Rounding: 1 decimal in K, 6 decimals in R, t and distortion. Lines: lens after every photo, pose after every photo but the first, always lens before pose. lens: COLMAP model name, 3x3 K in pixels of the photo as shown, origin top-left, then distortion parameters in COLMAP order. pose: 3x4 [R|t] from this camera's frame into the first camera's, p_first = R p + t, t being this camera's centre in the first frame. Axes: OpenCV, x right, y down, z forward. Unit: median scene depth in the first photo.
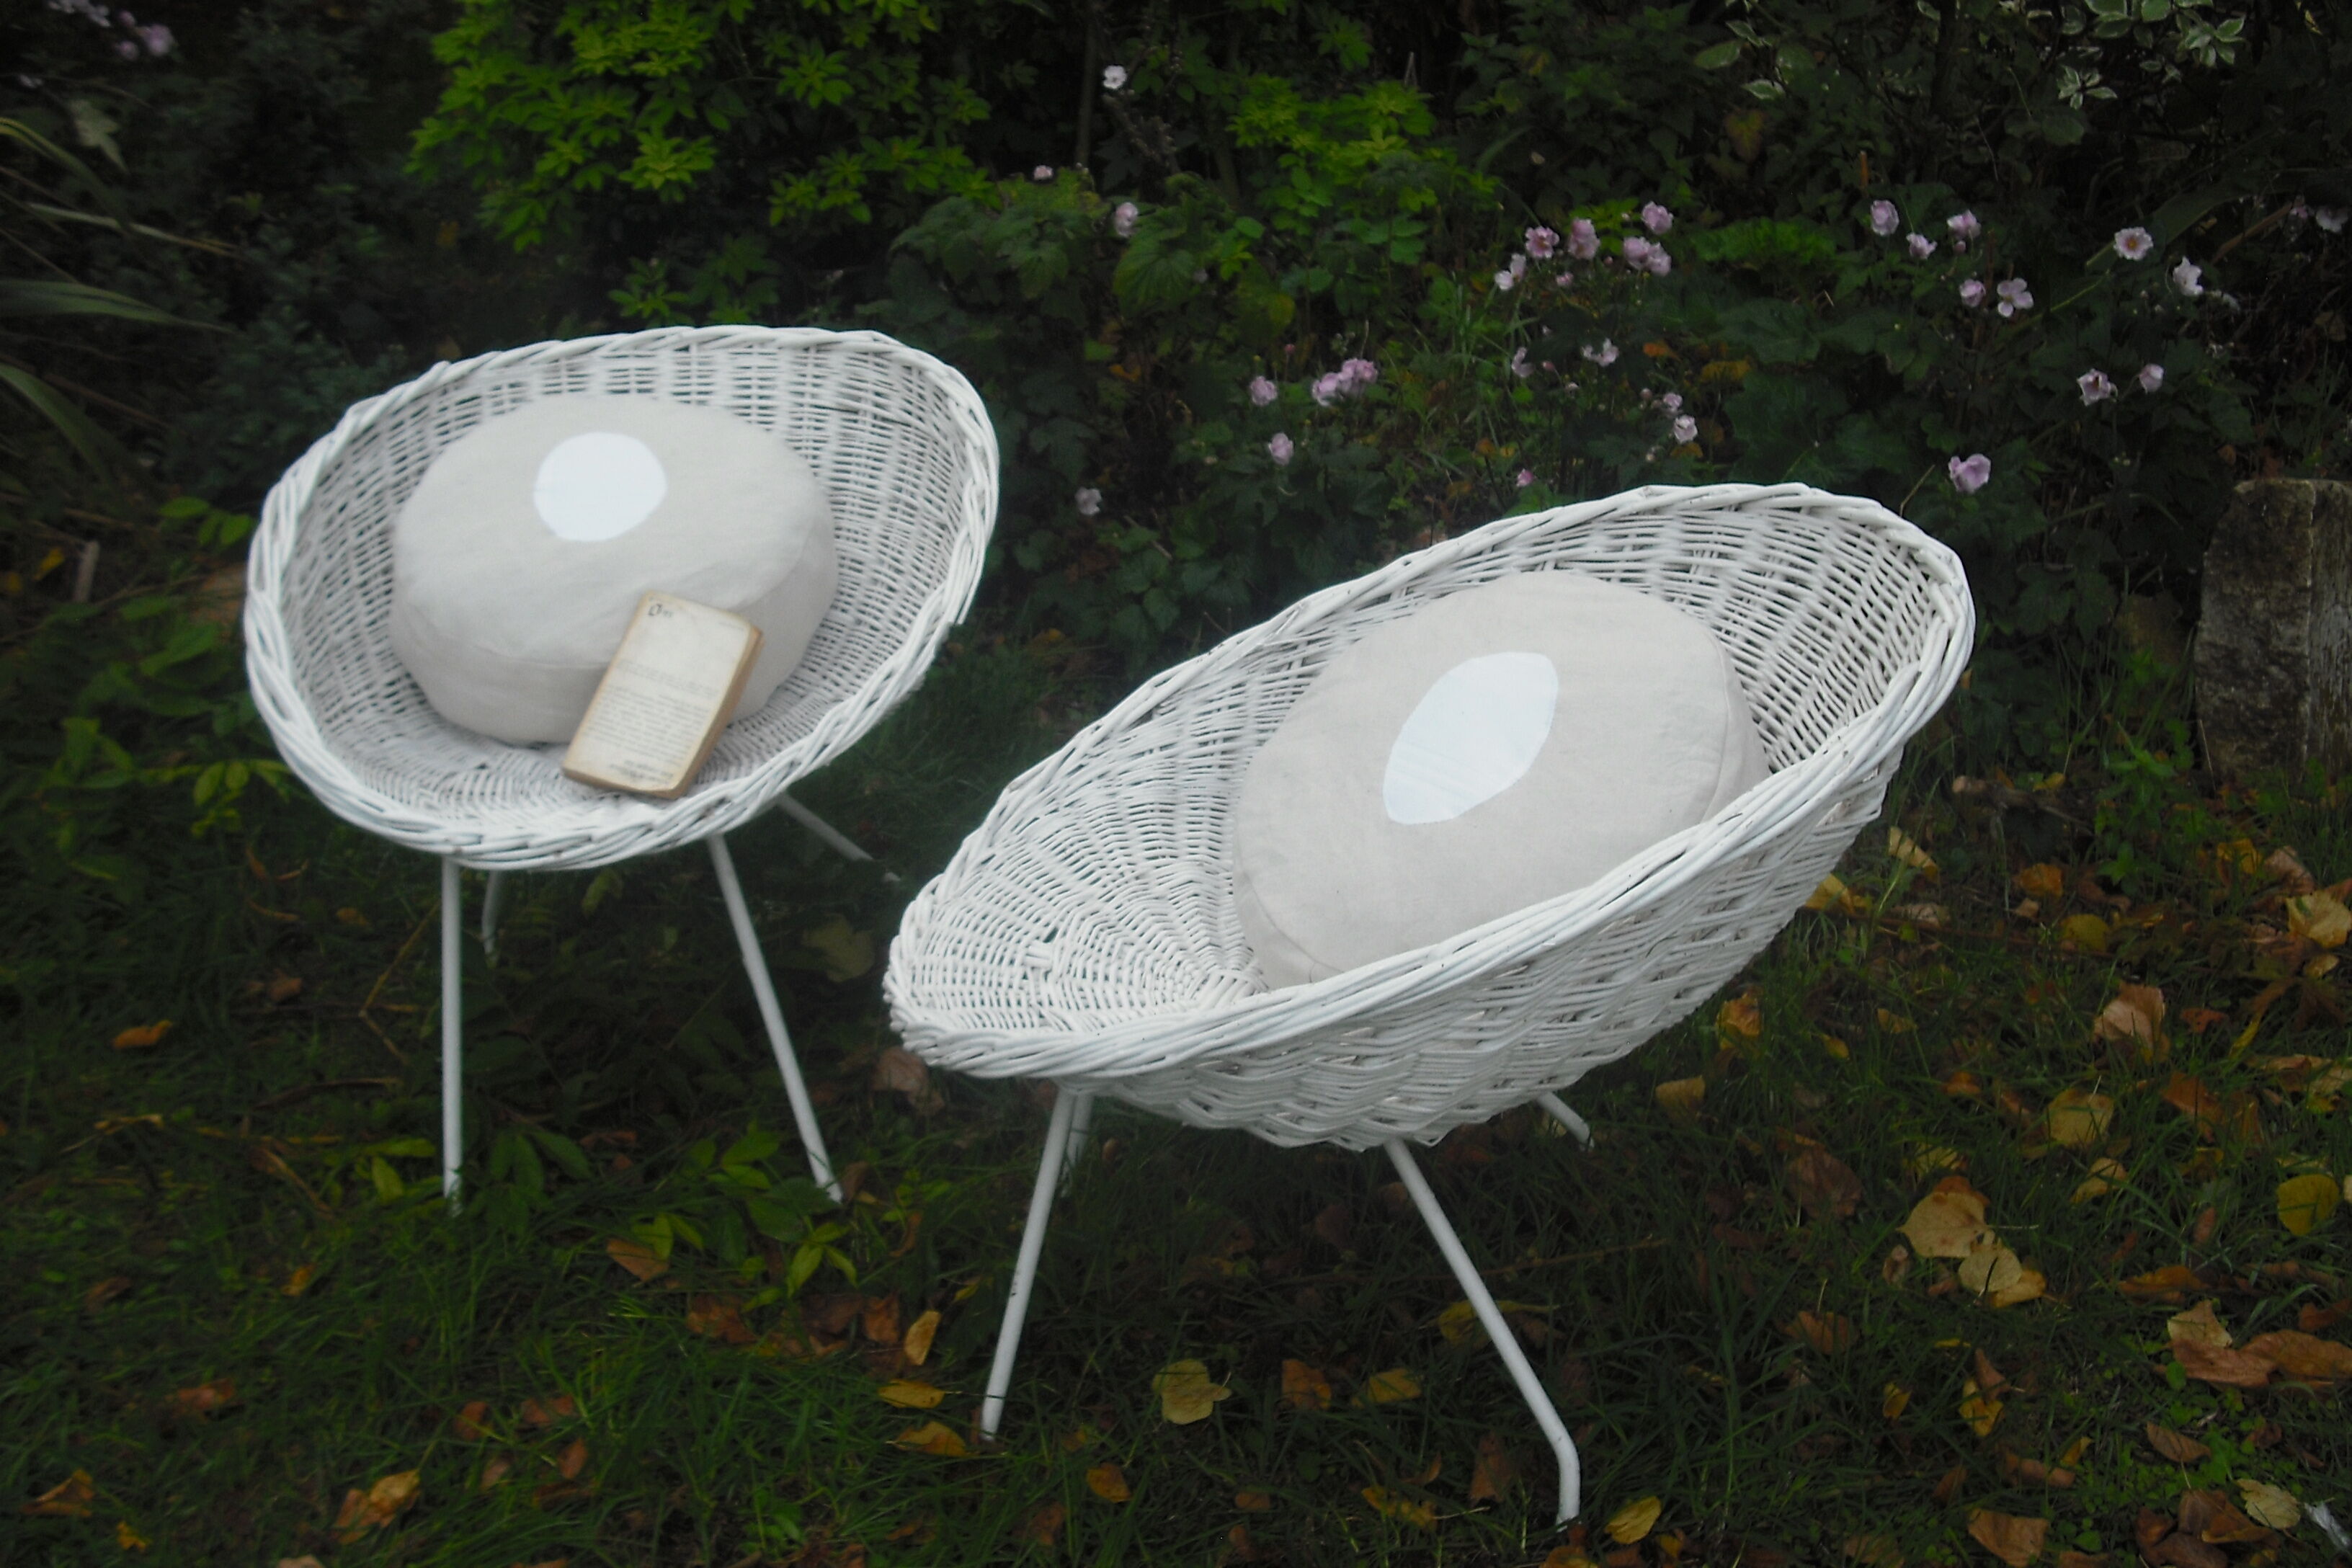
lens RADIAL K [[2701.3, 0, 1168.9], [0, 2701.3, 786.7], [0, 0, 1]] dist [-0.115867, 0.000000]
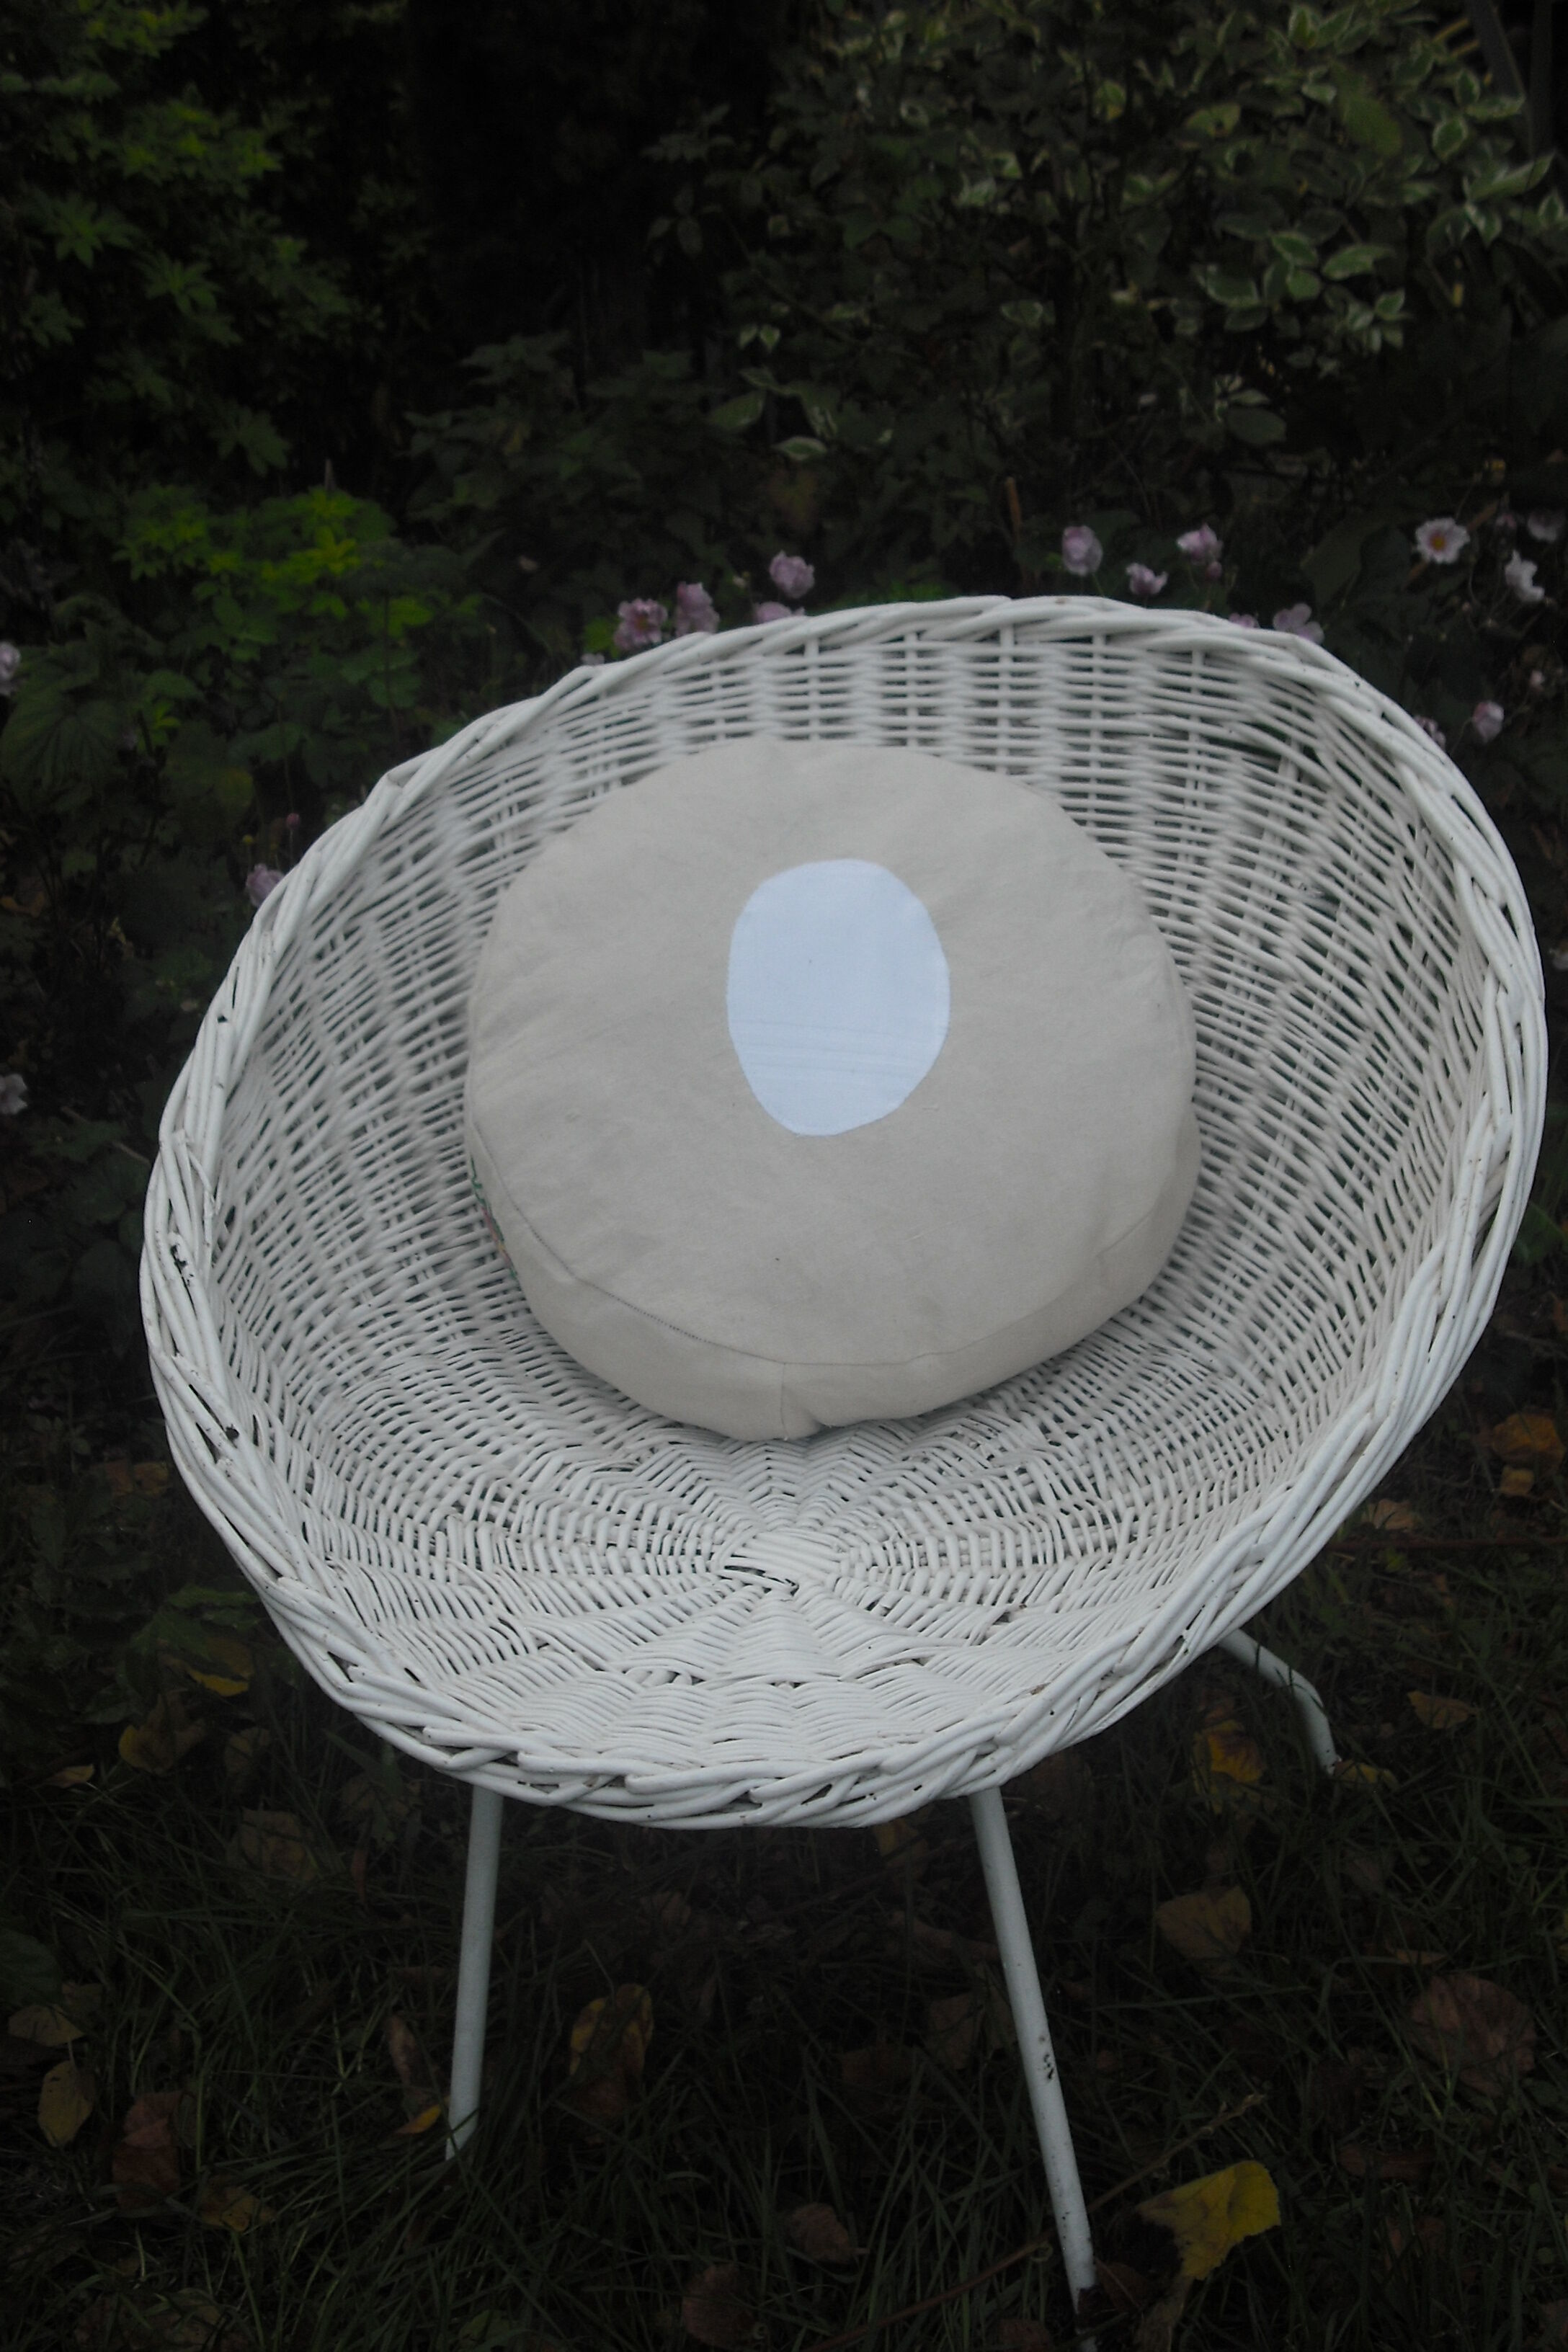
lens RADIAL K [[2795.5, 0, 835.7], [0, 2795.5, 1190.3], [0, 0, 1]] dist [-0.135806, 0.000000]
pose [[0.950412, -0.146792, 0.274170, -0.024092], [0.159886, 0.986795, -0.025910, -0.030378], [-0.266746, 0.068461, 0.961332, 0.278010]]
